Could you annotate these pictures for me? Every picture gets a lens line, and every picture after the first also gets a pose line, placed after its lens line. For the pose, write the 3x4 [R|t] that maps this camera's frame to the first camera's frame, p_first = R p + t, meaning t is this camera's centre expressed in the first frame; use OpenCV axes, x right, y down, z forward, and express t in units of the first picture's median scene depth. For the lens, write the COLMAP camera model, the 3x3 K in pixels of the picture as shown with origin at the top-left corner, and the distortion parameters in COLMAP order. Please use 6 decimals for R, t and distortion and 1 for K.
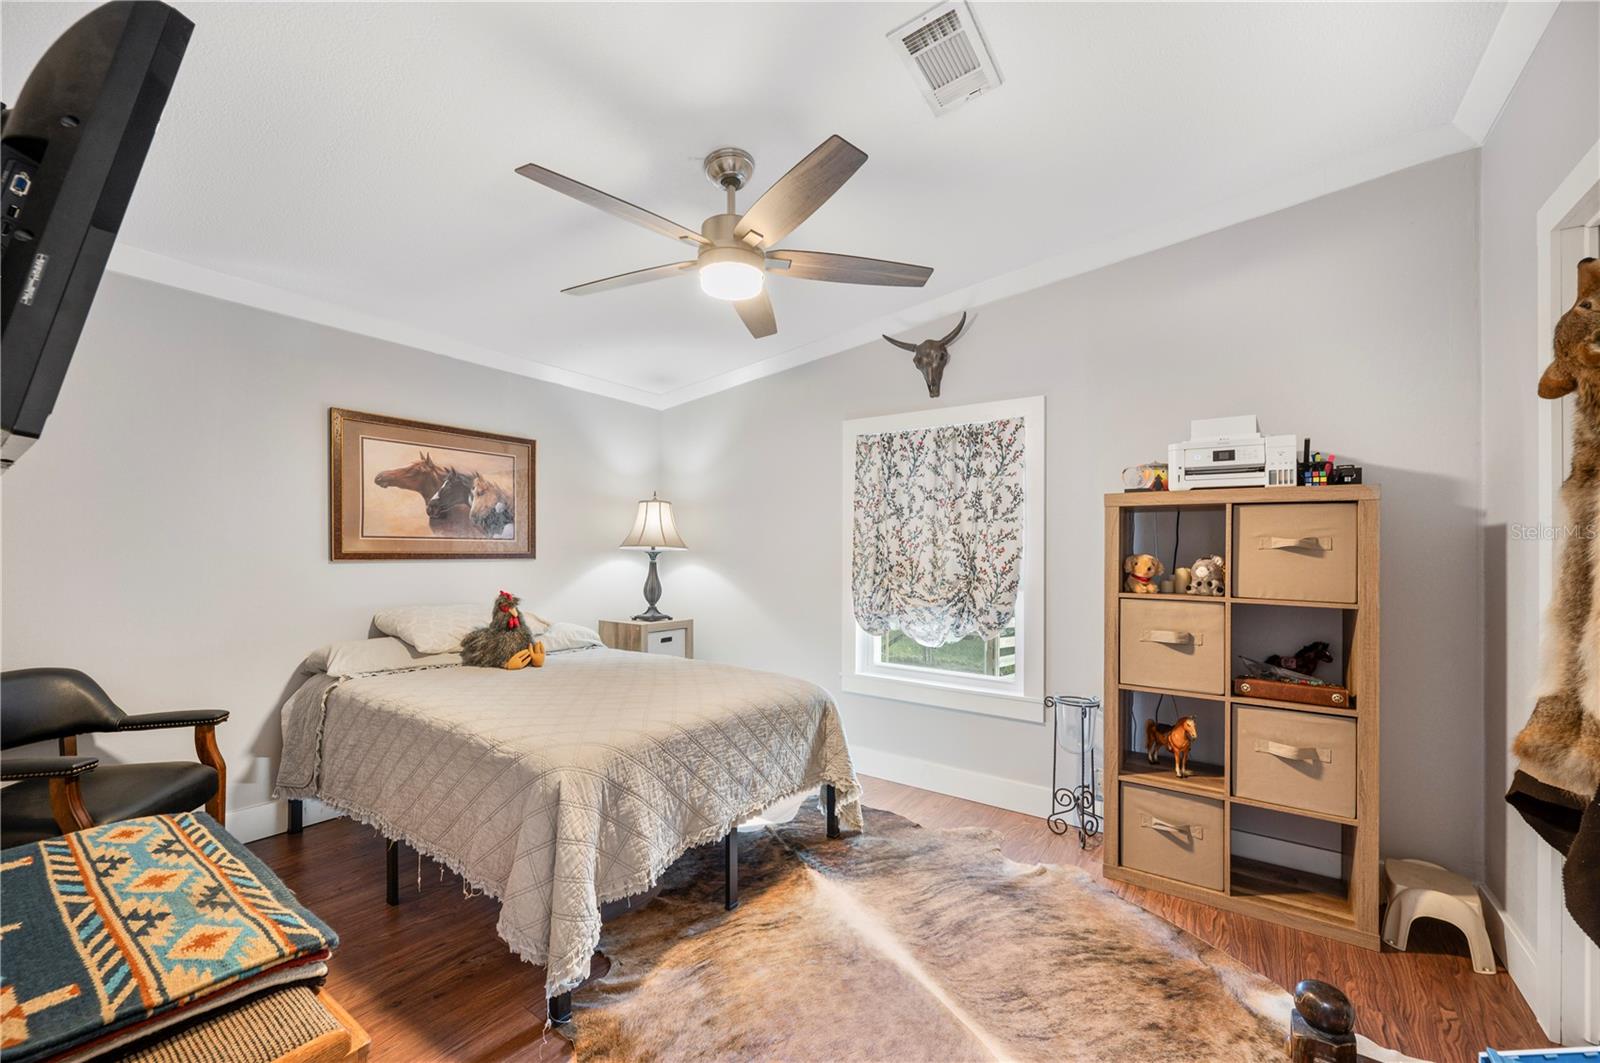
lens RADIAL K [[637.6, 0, 806.7], [0, 637.6, 534.8], [0, 0, 1]] dist [-0.001105, -0.000089]
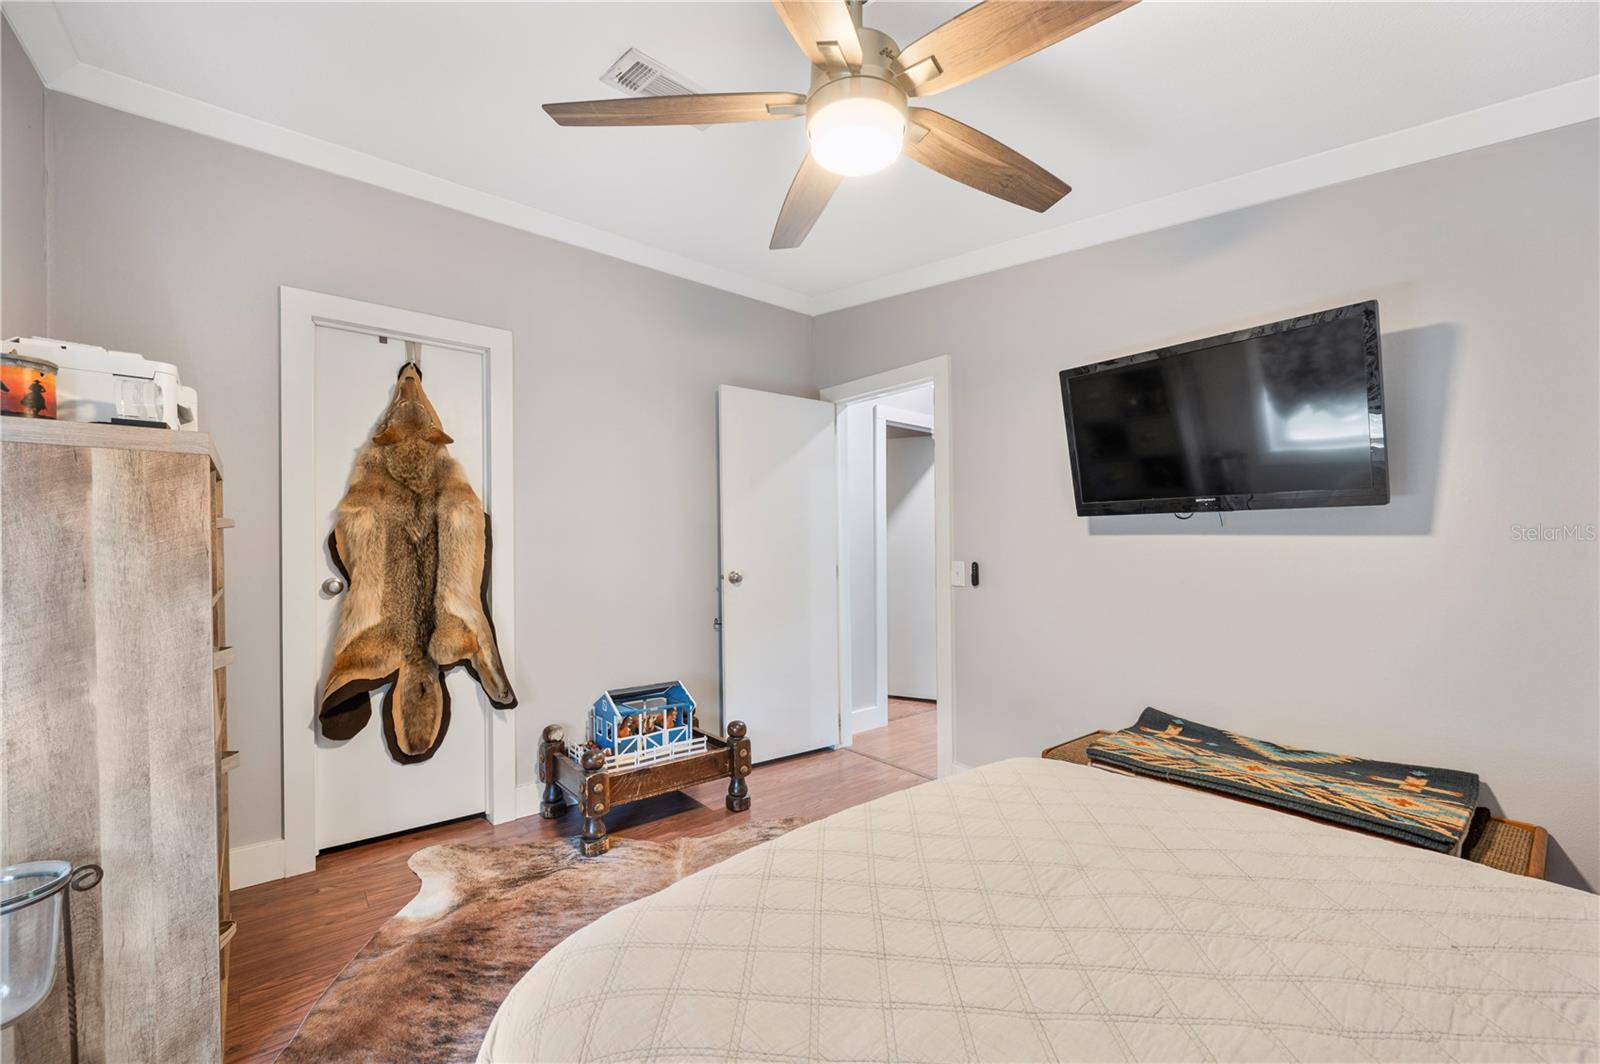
lens RADIAL K [[637.6, 0, 806.7], [0, 637.6, 535.3], [0, 0, 1]] dist [-0.001105, -0.000089]
pose [[-0.962849, -0.008585, 0.269903, -0.371034], [-0.019154, 0.999148, -0.036549, 0.061300], [-0.269359, -0.040361, -0.962194, 2.572175]]
